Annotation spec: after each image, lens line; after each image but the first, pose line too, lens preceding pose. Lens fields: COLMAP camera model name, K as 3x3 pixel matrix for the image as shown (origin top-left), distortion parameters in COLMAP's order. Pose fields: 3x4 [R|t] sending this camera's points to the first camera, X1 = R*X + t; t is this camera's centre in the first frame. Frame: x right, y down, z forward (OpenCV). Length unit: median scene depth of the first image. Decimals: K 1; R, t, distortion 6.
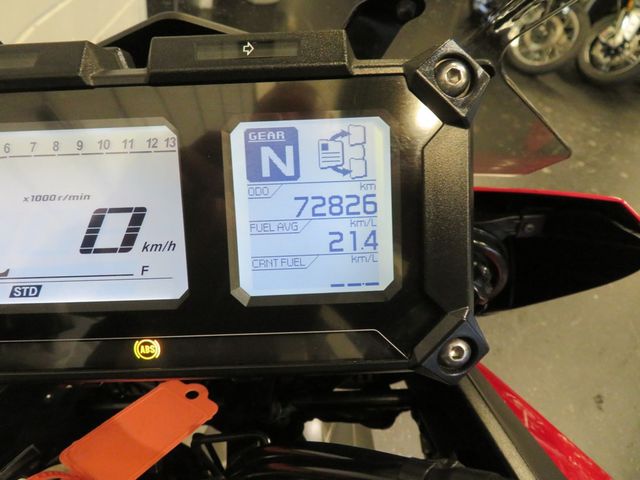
lens RADIAL K [[456.4, 0, 320.0], [0, 456.4, 240.0], [0, 0, 1]] dist [0.000510, -0.001090]
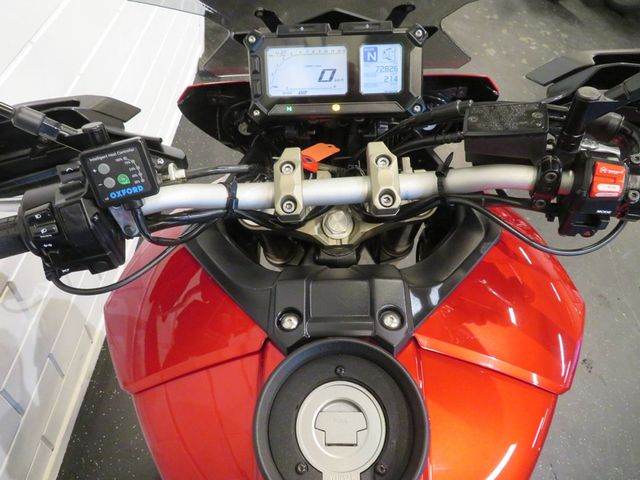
lens RADIAL K [[456.4, 0, 320.0], [0, 456.4, 240.0], [0, 0, 1]] dist [0.000510, -0.001090]
pose [[0.999202, 0.021963, -0.033351, -0.360013], [-0.016783, 0.988794, 0.148340, 0.773300], [0.036235, -0.147662, 0.988374, -2.958935]]
